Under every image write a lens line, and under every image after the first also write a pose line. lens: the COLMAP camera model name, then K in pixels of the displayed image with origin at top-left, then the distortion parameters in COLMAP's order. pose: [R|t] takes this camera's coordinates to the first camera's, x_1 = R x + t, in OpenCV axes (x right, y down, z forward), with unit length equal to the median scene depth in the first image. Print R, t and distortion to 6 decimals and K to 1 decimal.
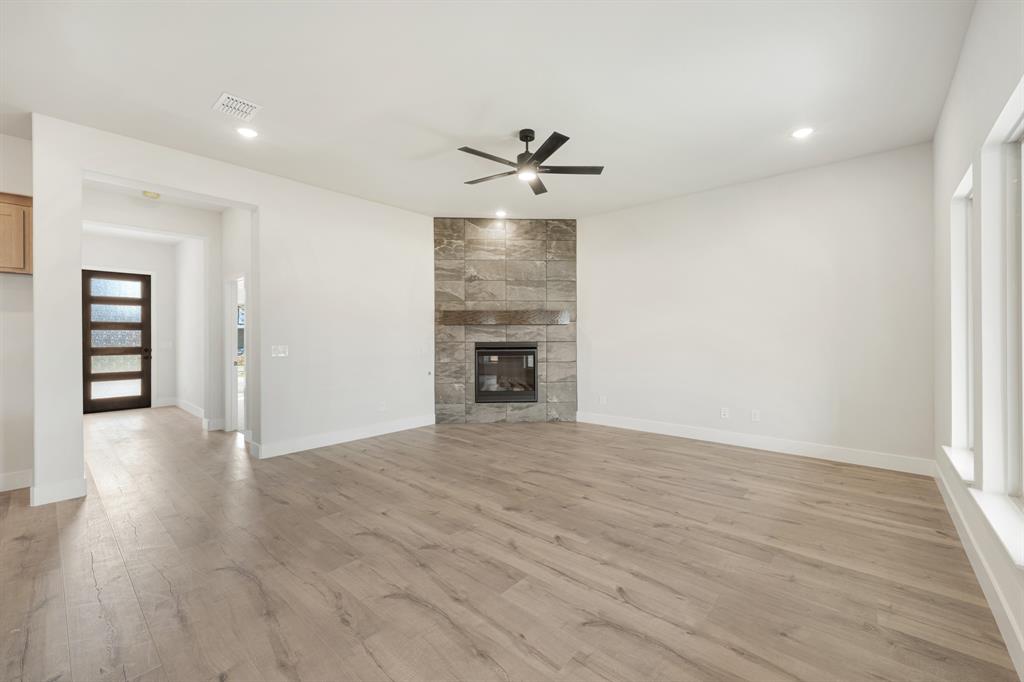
lens RADIAL K [[413.1, 0, 511.4], [0, 413.1, 336.6], [0, 0, 1]] dist [-0.001638, -0.000747]
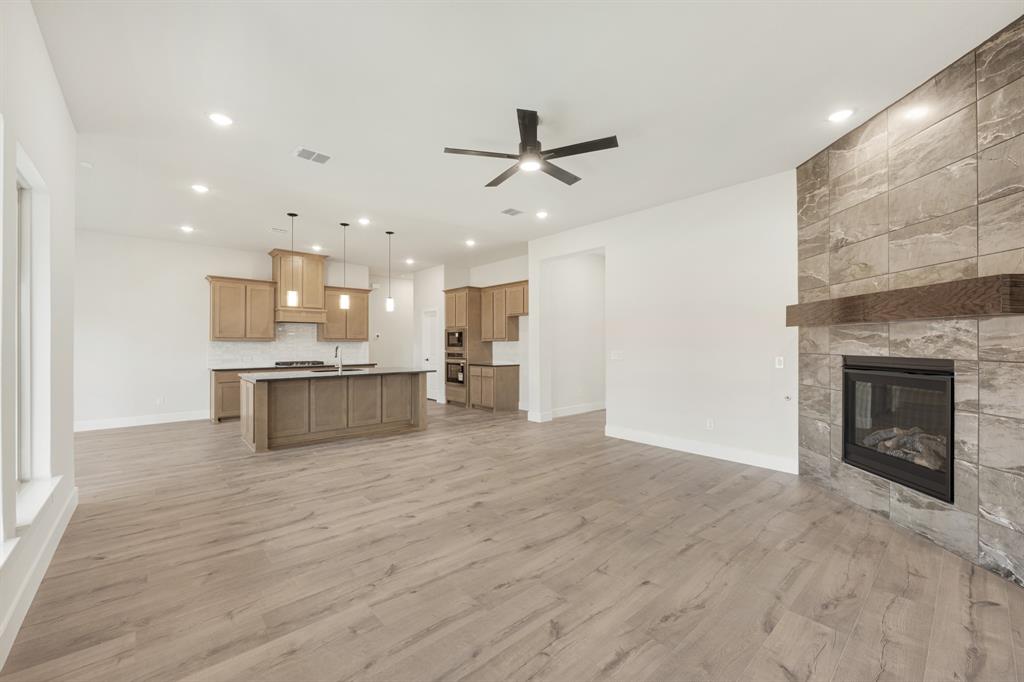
lens RADIAL K [[413.1, 0, 511.5], [0, 413.1, 342.8], [0, 0, 1]] dist [-0.001638, -0.000747]
pose [[-0.132391, 0.004014, -0.991190, 0.539293], [-0.001044, 0.999991, 0.004189, -0.005701], [0.991197, 0.001589, -0.132385, 0.625098]]
